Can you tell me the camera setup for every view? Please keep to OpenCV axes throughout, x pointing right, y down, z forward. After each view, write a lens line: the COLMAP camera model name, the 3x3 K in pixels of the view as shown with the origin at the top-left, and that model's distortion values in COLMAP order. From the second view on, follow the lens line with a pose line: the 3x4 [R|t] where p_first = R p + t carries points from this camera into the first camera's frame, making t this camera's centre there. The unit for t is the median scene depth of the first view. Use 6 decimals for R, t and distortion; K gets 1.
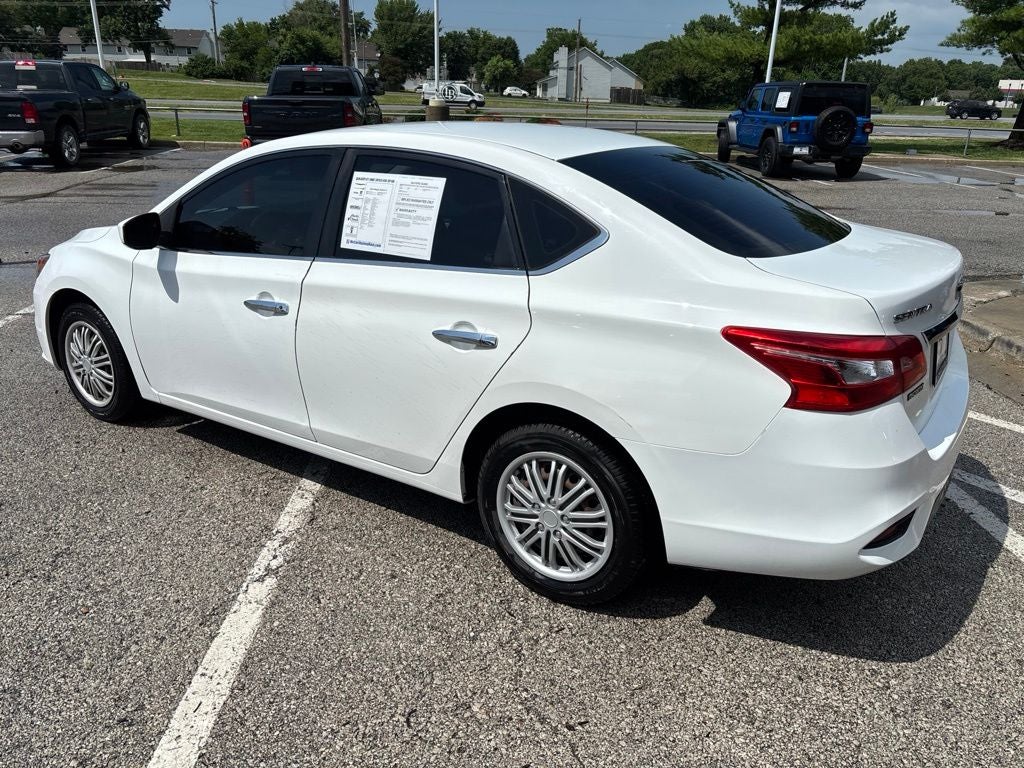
lens RADIAL K [[781.1, 0, 510.7], [0, 781.1, 374.7], [0, 0, 1]] dist [0.049523, -0.060753]
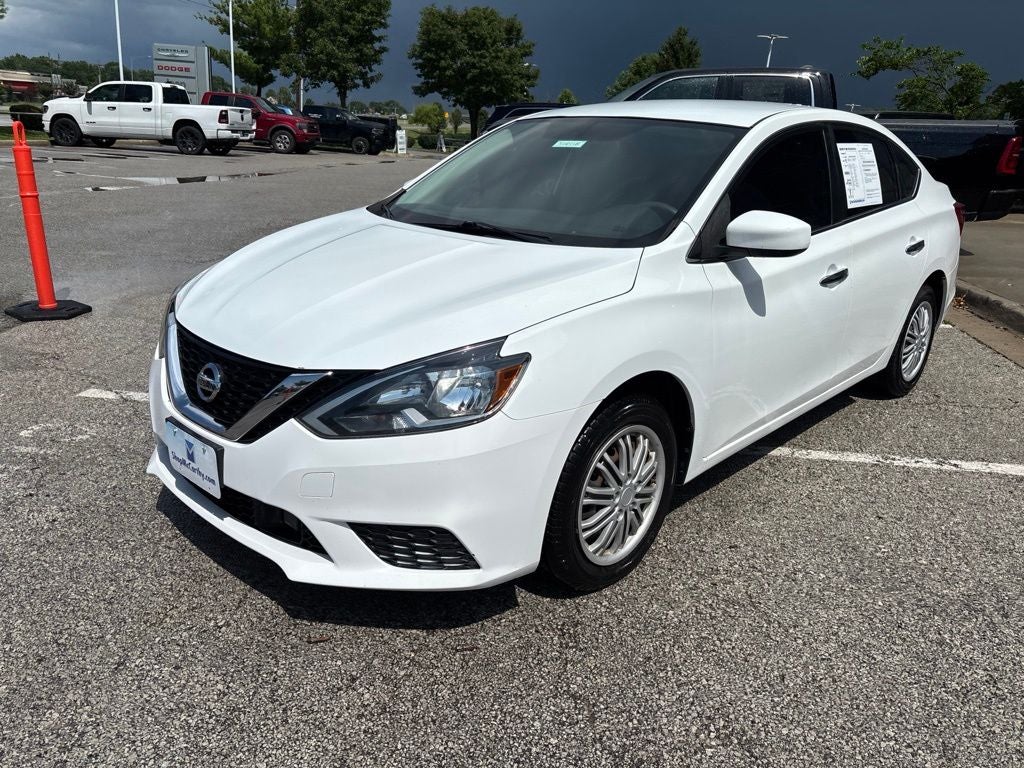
lens RADIAL K [[781.1, 0, 510.7], [0, 781.1, 374.7], [0, 0, 1]] dist [0.049523, -0.060753]
pose [[0.159697, -0.308120, 0.937848, -1.196552], [0.284337, 0.924135, 0.255198, -0.304936], [-0.945330, 0.225911, 0.235192, 1.018553]]
